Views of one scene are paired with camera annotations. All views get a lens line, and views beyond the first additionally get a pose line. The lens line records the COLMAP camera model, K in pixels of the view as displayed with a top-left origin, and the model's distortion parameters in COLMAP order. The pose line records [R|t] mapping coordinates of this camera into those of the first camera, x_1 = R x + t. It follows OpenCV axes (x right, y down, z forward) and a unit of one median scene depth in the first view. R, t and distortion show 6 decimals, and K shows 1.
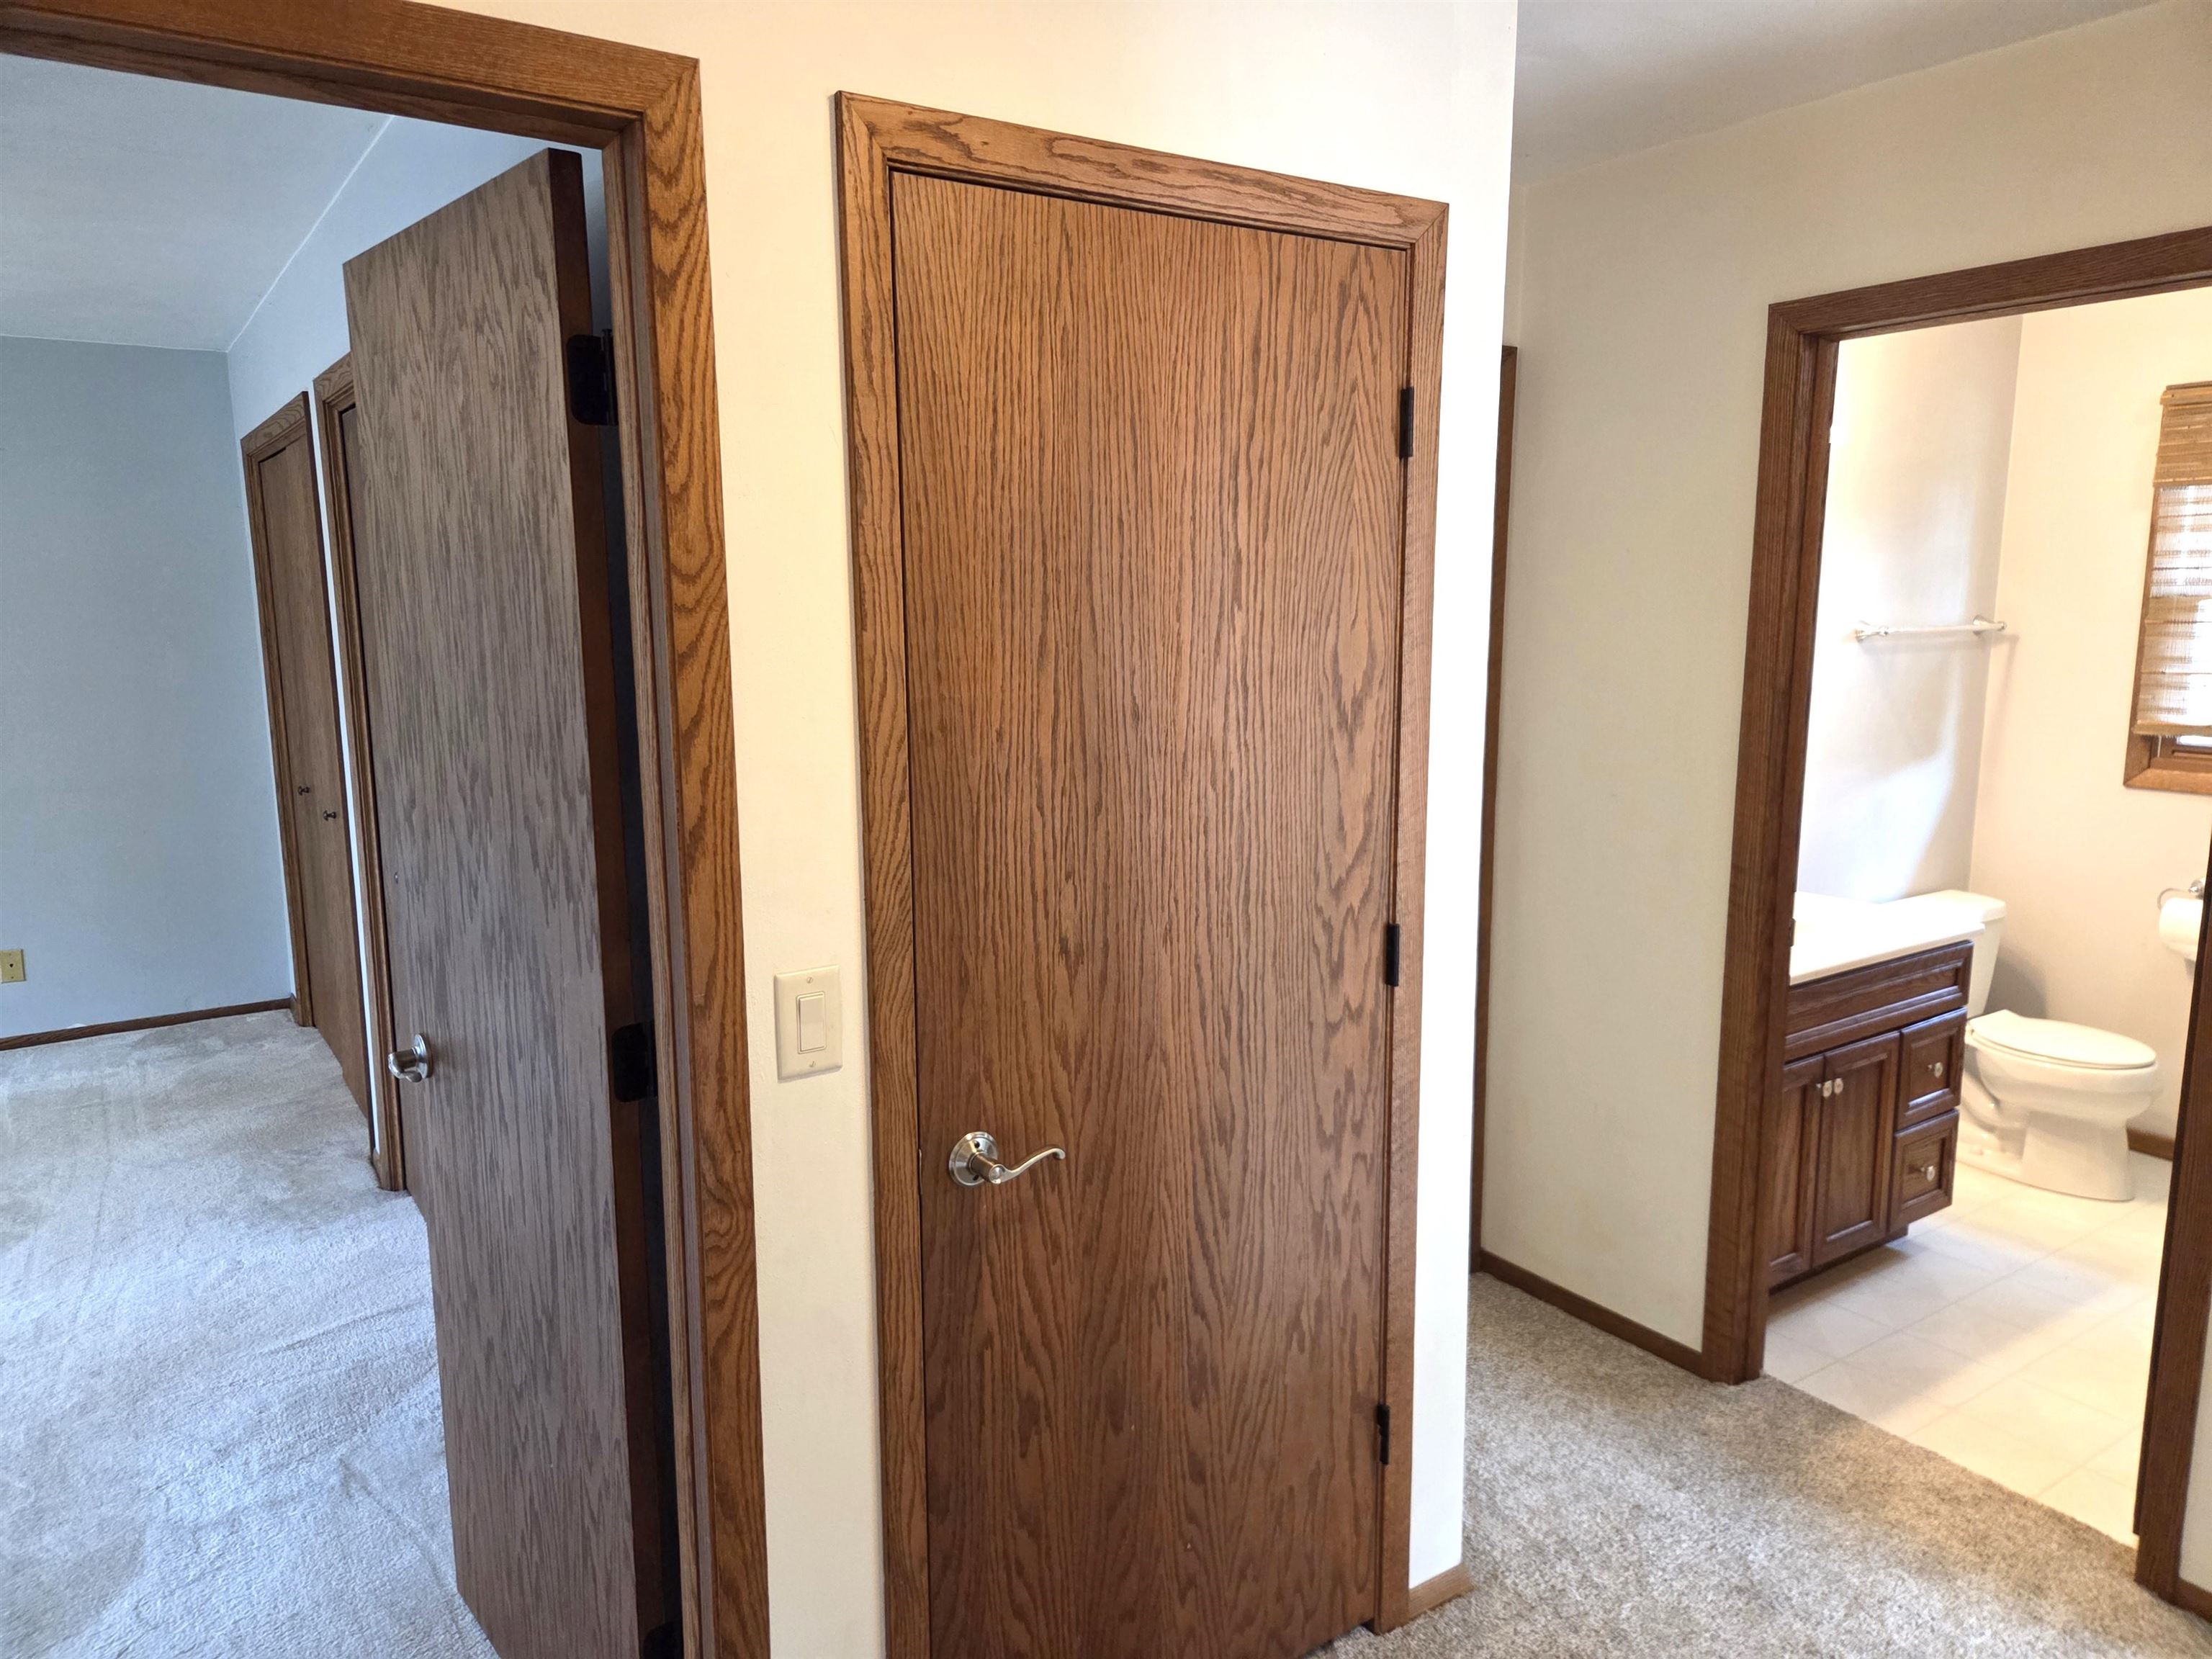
lens RADIAL K [[1484.8, 0, 1120.2], [0, 1484.8, 826.2], [0, 0, 1]] dist [0.074481, -0.049862]
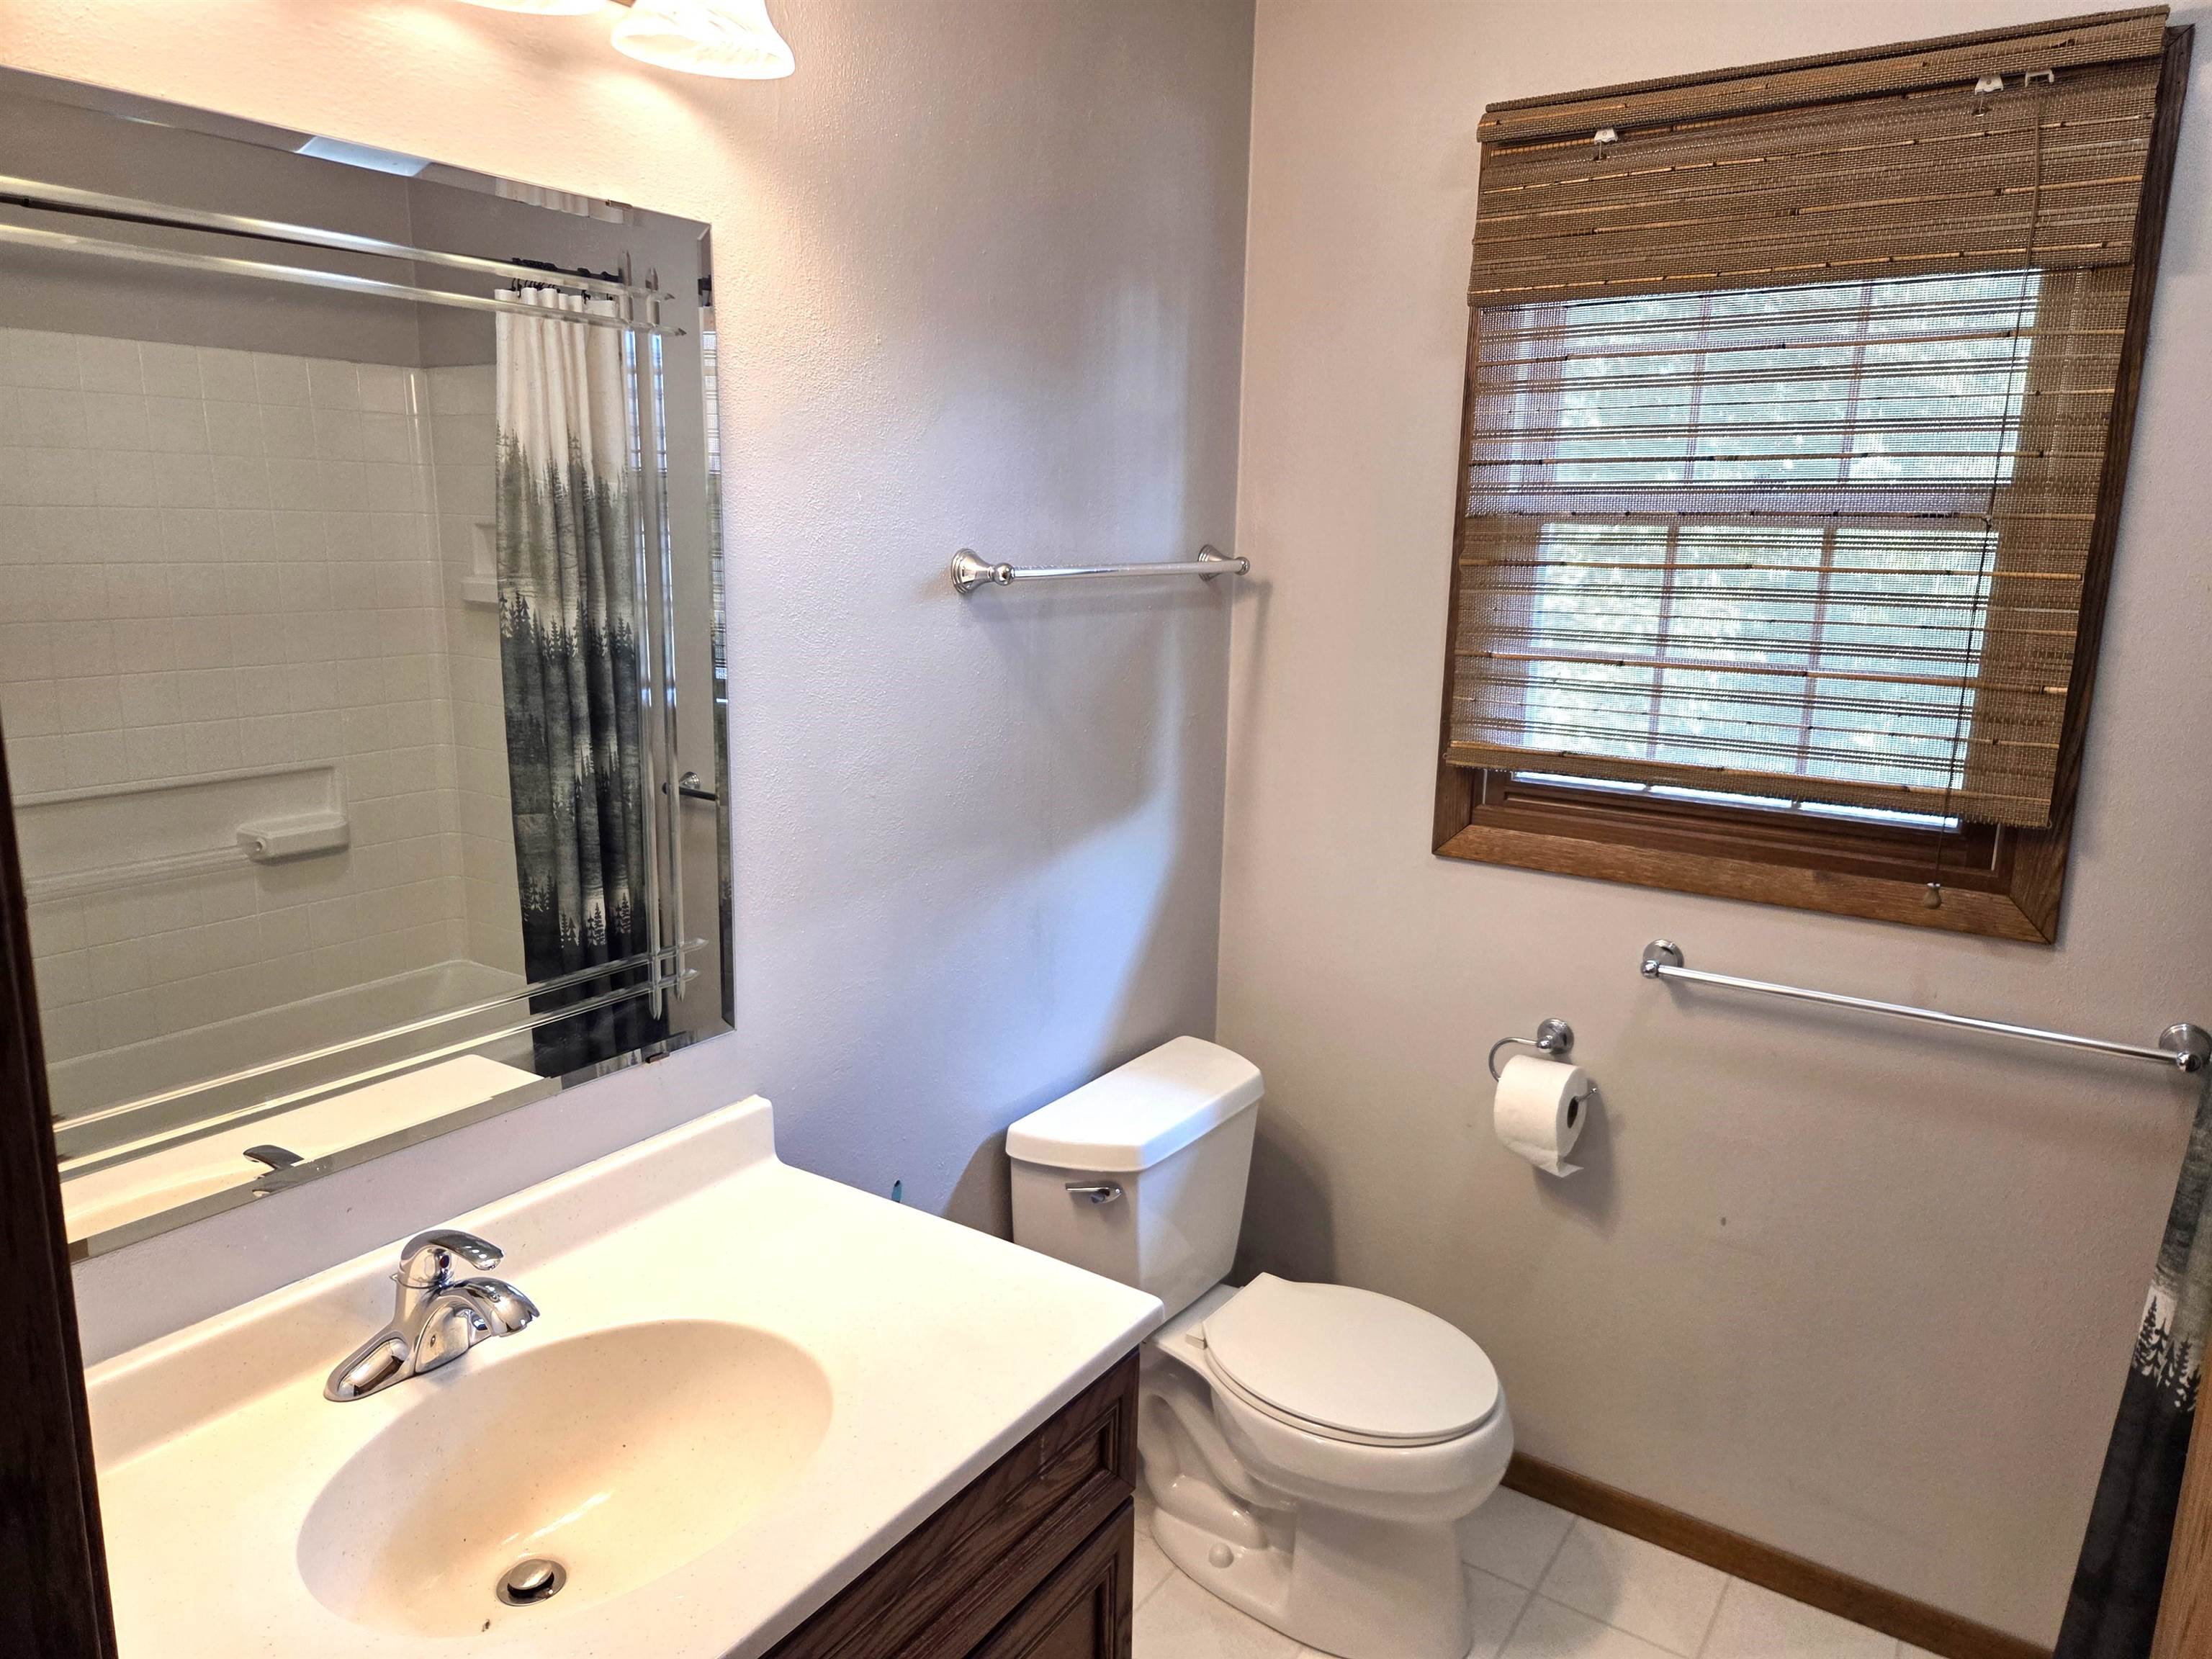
lens RADIAL K [[1484.8, 0, 1121.0], [0, 1484.8, 843.1], [0, 0, 1]] dist [0.074481, -0.049862]
pose [[0.928243, -0.058076, 0.367412, 0.358561], [0.035488, 0.997058, 0.067943, -0.074579], [-0.370277, -0.050029, 0.927573, 0.543233]]
